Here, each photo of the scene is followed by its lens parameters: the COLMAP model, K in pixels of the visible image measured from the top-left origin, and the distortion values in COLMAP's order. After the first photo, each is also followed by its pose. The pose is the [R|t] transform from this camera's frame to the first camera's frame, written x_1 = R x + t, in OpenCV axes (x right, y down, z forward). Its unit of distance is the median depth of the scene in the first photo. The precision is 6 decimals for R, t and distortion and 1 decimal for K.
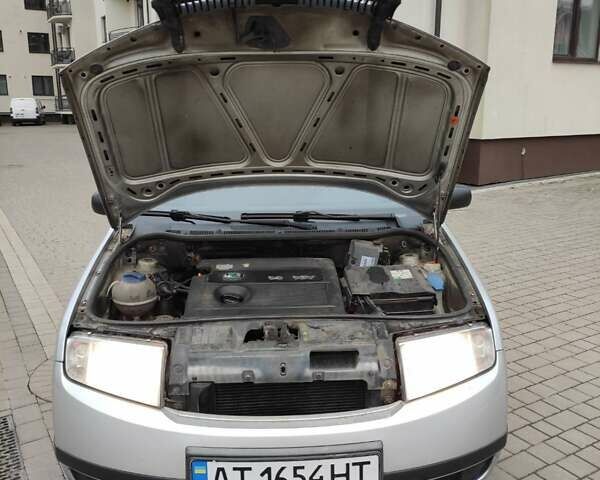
lens RADIAL K [[577.6, 0, 300.0], [0, 577.6, 240.0], [0, 0, 1]] dist [0.092284, -0.149225]
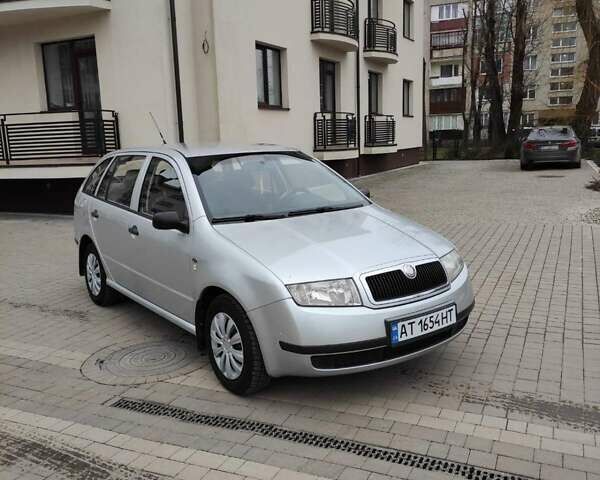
lens RADIAL K [[577.6, 0, 300.0], [0, 577.6, 240.0], [0, 0, 1]] dist [0.092284, -0.149225]
pose [[0.827856, -0.122597, 0.547379, -0.228853], [0.157858, 0.987305, -0.017617, 0.014507], [-0.538270, 0.100992, 0.836699, -0.072908]]
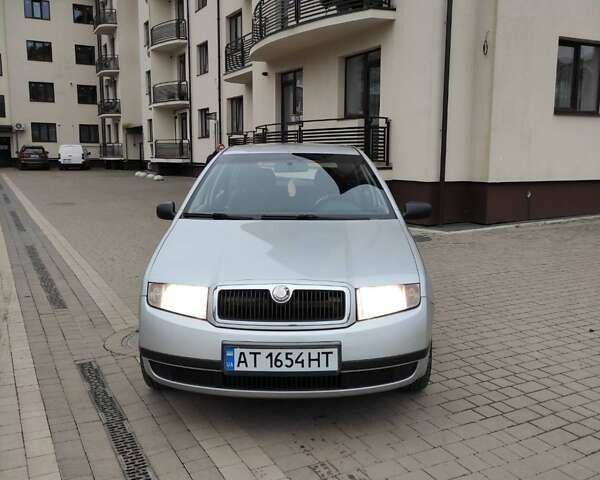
lens RADIAL K [[584.1, 0, 300.0], [0, 584.1, 240.0], [0, 0, 1]] dist [0.012724, 0.012558]
pose [[0.998535, 0.015720, -0.051774, 0.017428], [-0.019884, 0.996522, -0.080923, 0.032150], [0.050322, 0.081834, 0.995375, -0.107501]]
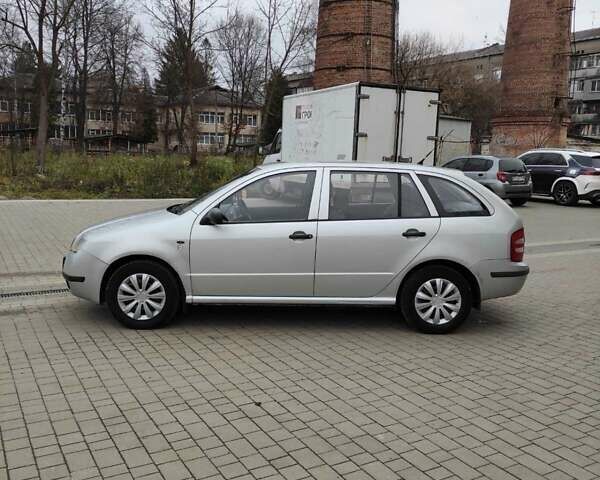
lens RADIAL K [[577.6, 0, 300.0], [0, 577.6, 240.0], [0, 0, 1]] dist [0.092284, -0.149225]
pose [[-0.004628, 0.137322, -0.990516, 0.590385], [-0.258539, 0.956684, 0.133839, -0.094317], [0.965990, 0.256706, 0.031076, 0.384904]]
